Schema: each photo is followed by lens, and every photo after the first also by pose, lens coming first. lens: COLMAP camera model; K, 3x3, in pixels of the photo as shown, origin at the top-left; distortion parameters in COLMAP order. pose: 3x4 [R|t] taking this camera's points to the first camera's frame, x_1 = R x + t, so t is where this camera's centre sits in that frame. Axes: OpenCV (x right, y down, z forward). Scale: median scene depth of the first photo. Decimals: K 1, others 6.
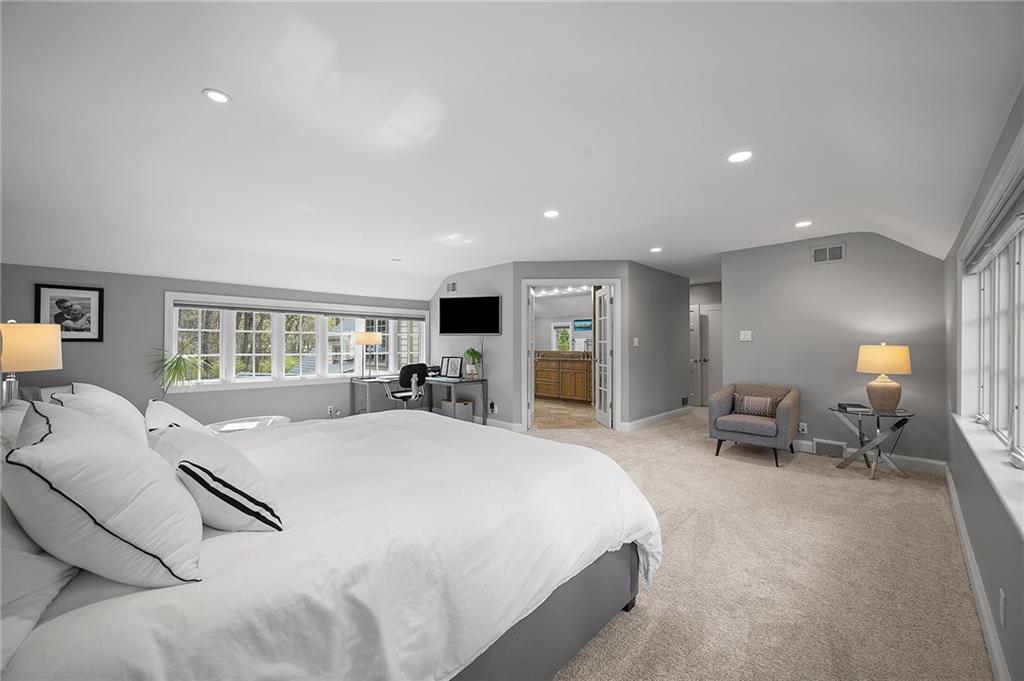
lens RADIAL K [[392.3, 0, 511.4], [0, 392.3, 345.9], [0, 0, 1]] dist [-0.000048, -0.000060]
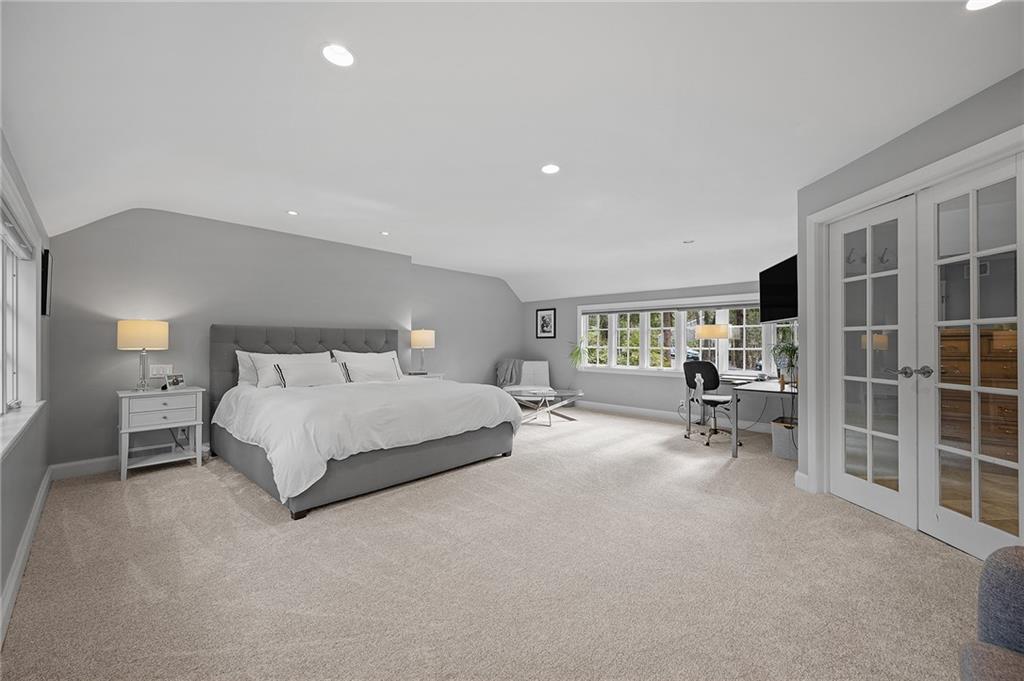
lens RADIAL K [[402.9, 0, 511.9], [0, 402.9, 339.3], [0, 0, 1]] dist [-0.000636, -0.000226]
pose [[0.028763, -0.004920, -0.999574, 0.704876], [0.000491, 0.999988, -0.004908, 0.002703], [0.999586, -0.000350, 0.028765, 0.678981]]
